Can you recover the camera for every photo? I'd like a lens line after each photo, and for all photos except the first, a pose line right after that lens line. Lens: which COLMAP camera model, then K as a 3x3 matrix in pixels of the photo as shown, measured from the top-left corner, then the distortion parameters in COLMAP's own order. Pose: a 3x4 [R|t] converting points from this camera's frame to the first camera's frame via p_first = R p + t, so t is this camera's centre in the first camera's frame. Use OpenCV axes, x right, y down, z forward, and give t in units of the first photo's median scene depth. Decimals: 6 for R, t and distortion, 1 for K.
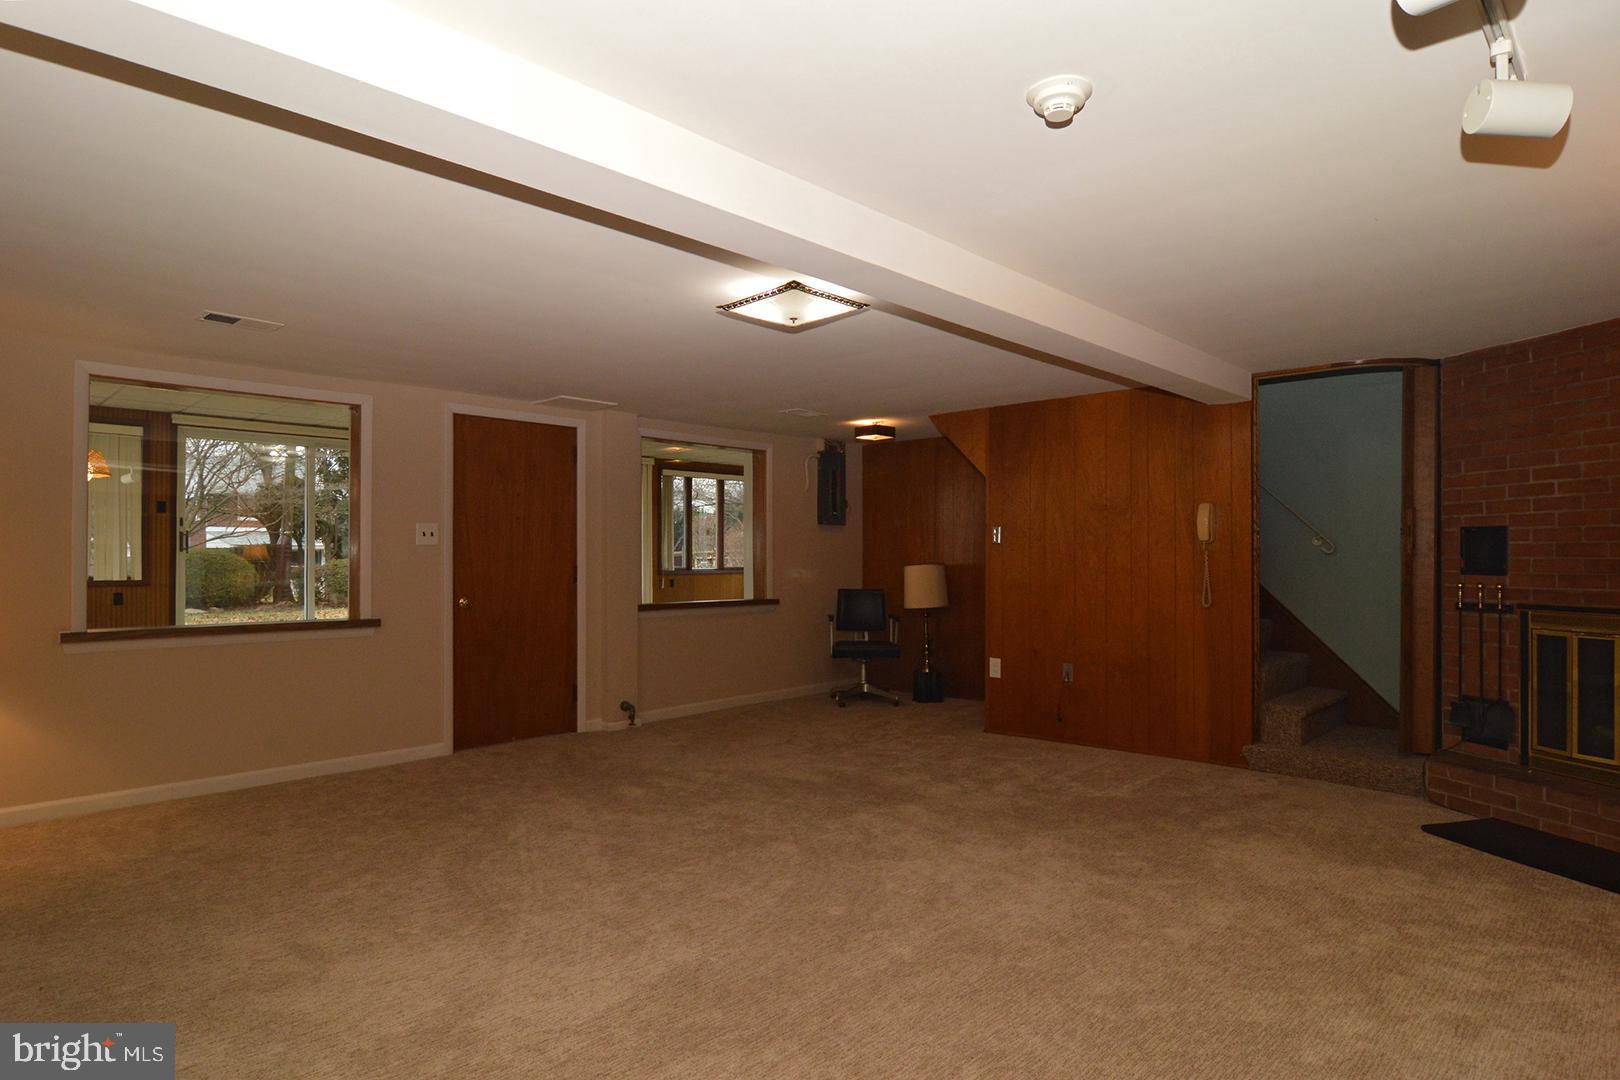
lens RADIAL K [[906.9, 0, 787.1], [0, 906.9, 548.5], [0, 0, 1]] dist [-0.004248, -0.002053]
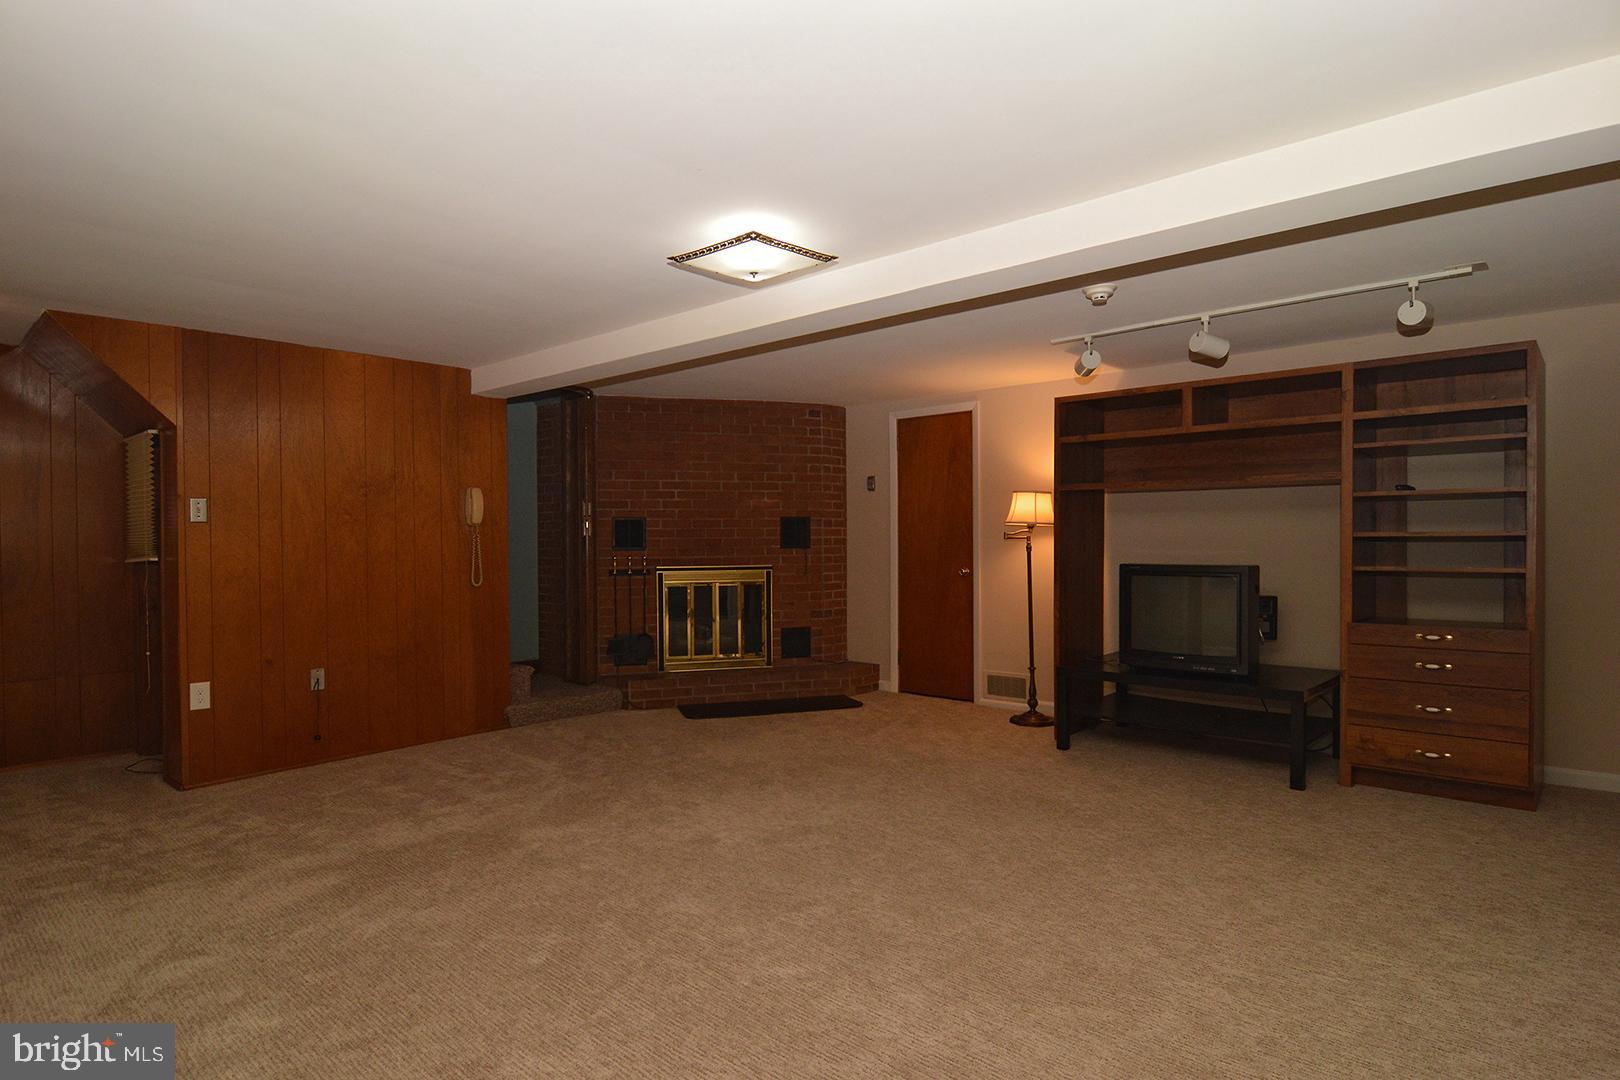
lens RADIAL K [[899.0, 0, 809.5], [0, 899.0, 547.5], [0, 0, 1]] dist [0.001805, -0.015559]
pose [[-0.050505, -0.010164, 0.998672, -0.683103], [-0.001258, 0.999948, 0.010113, 0.009275], [-0.998723, -0.000745, -0.050515, 0.753994]]
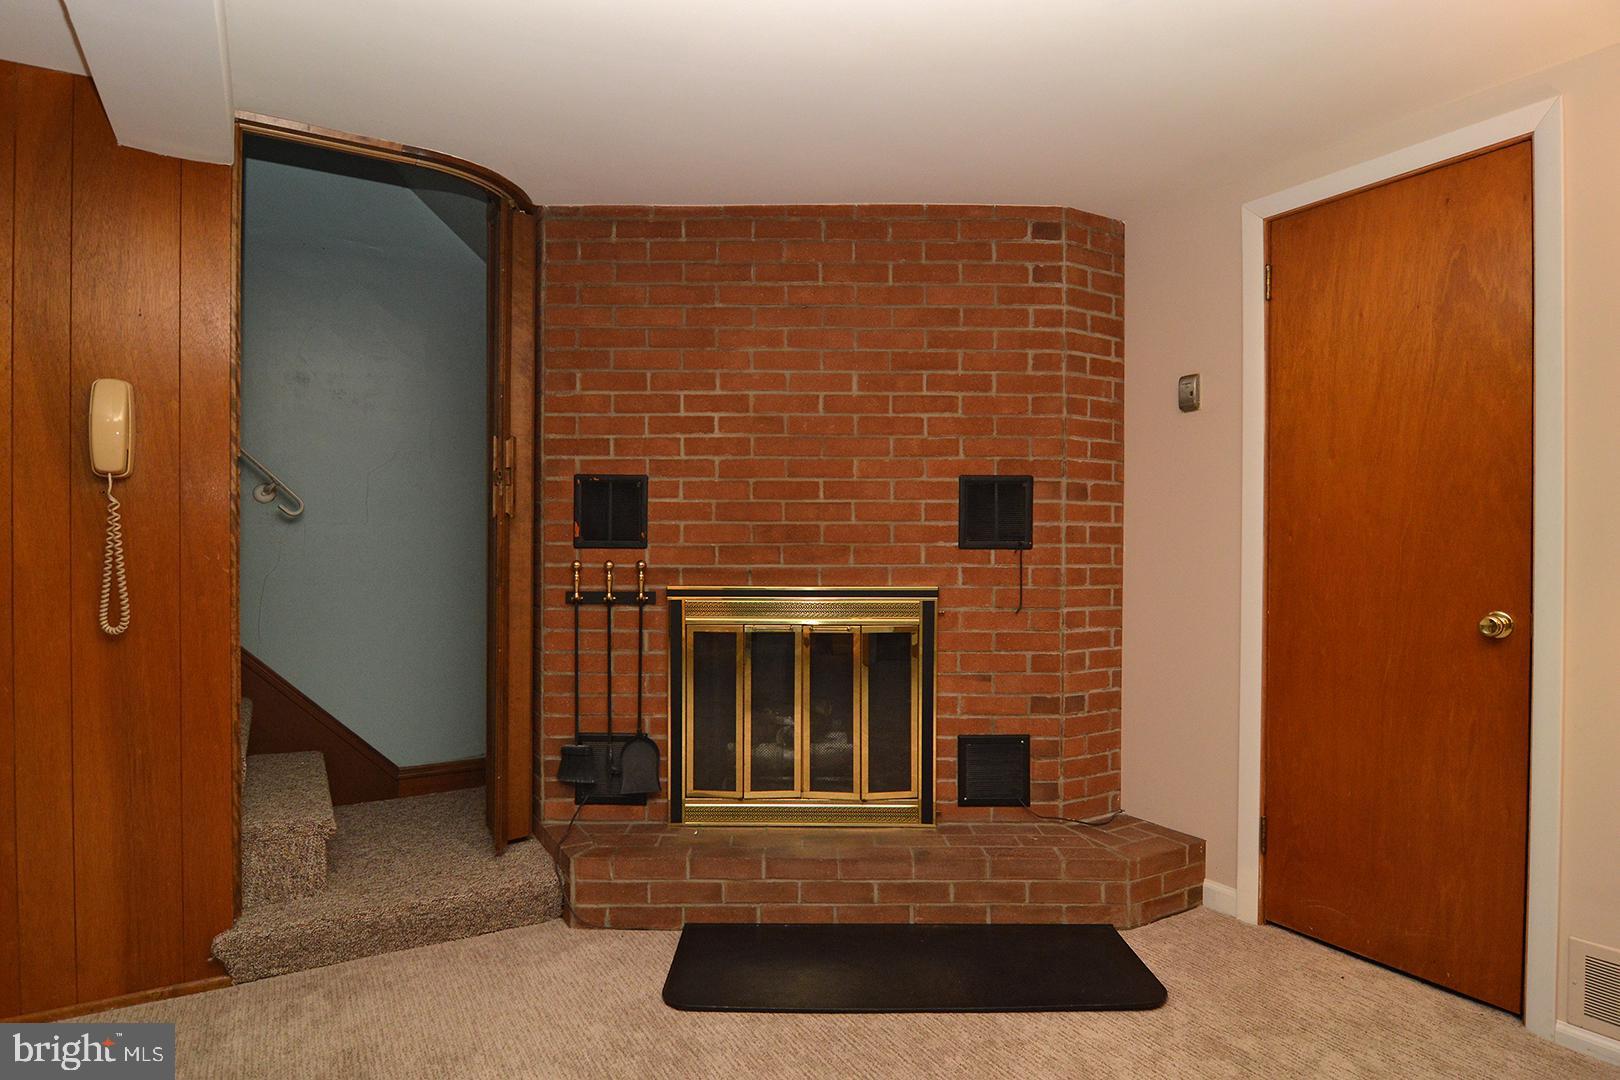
lens RADIAL K [[899.0, 0, 809.5], [0, 899.0, 547.5], [0, 0, 1]] dist [0.001805, -0.015559]
pose [[0.240342, -0.005201, 0.970674, 0.160994], [-0.012041, 0.999893, 0.008339, 0.020800], [-0.970614, -0.013692, 0.240253, 0.676834]]
